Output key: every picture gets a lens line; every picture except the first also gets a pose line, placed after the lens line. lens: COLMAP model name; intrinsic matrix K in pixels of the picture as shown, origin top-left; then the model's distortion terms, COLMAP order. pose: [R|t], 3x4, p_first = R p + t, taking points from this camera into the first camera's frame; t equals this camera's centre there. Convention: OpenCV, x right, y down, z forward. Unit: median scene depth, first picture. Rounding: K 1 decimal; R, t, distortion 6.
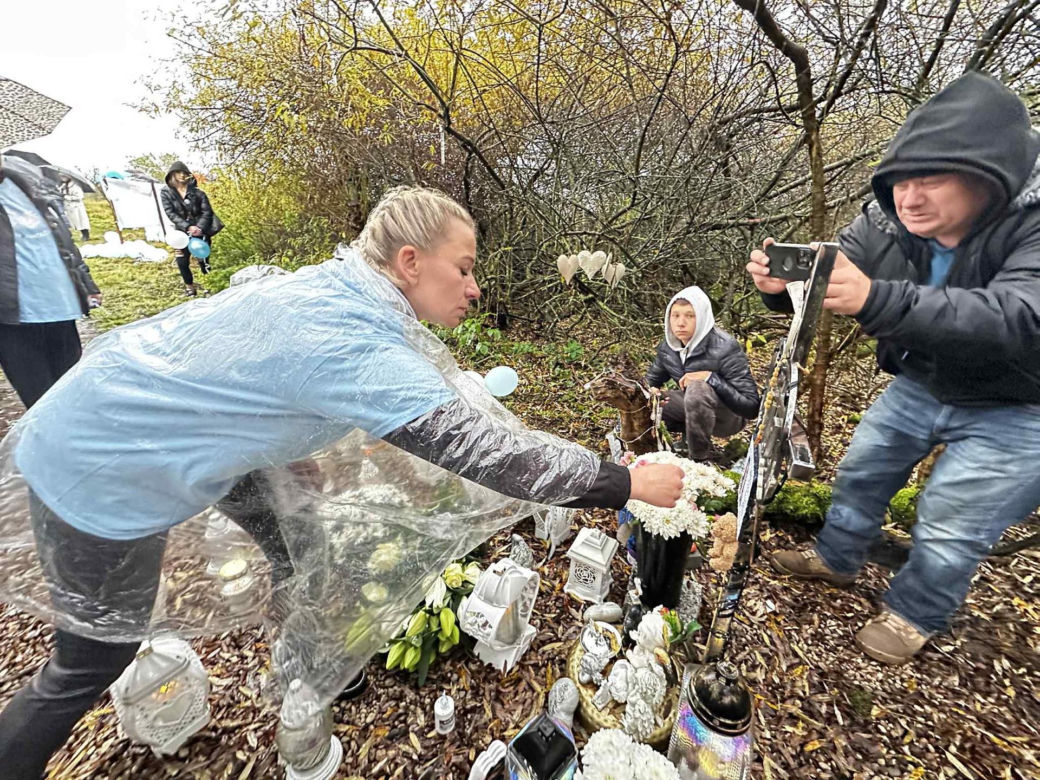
lens RADIAL K [[412.3, 0, 520.4], [0, 412.3, 389.3], [0, 0, 1]] dist [-0.003160, 0.000463]
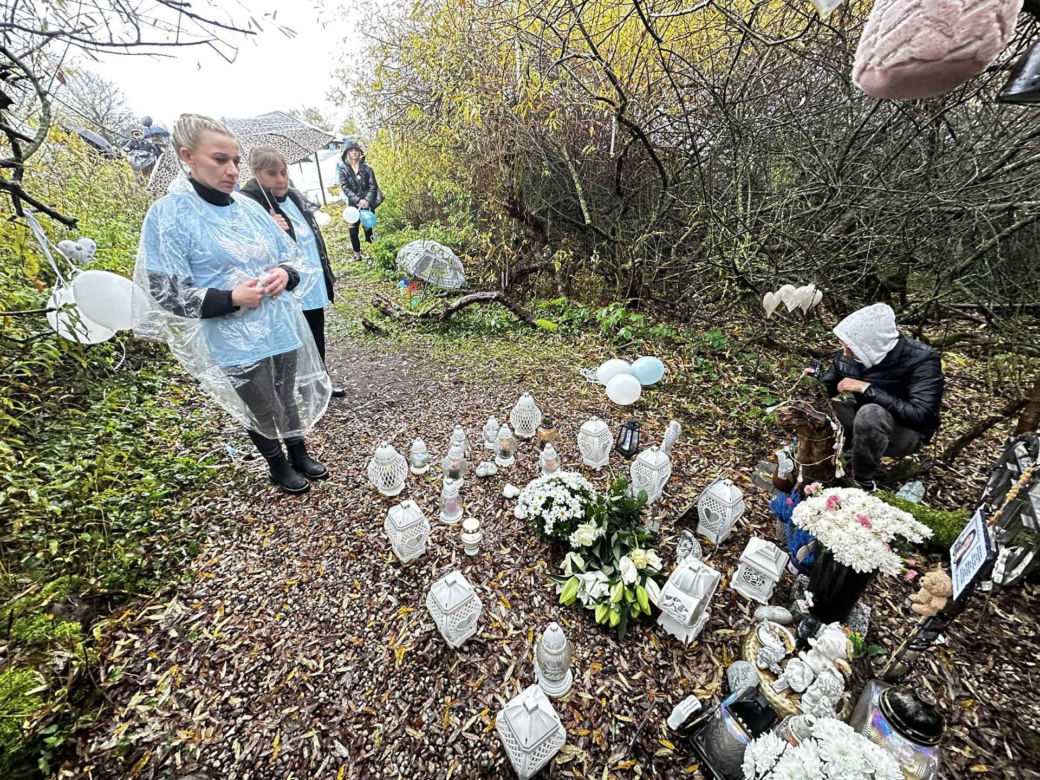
lens RADIAL K [[412.3, 0, 520.4], [0, 412.3, 389.1], [0, 0, 1]] dist [-0.003160, 0.000463]
pose [[0.971553, 0.094442, -0.217175, -0.287627], [-0.069735, 0.990472, 0.118755, -0.169834], [0.226321, -0.100232, 0.968882, -0.219230]]
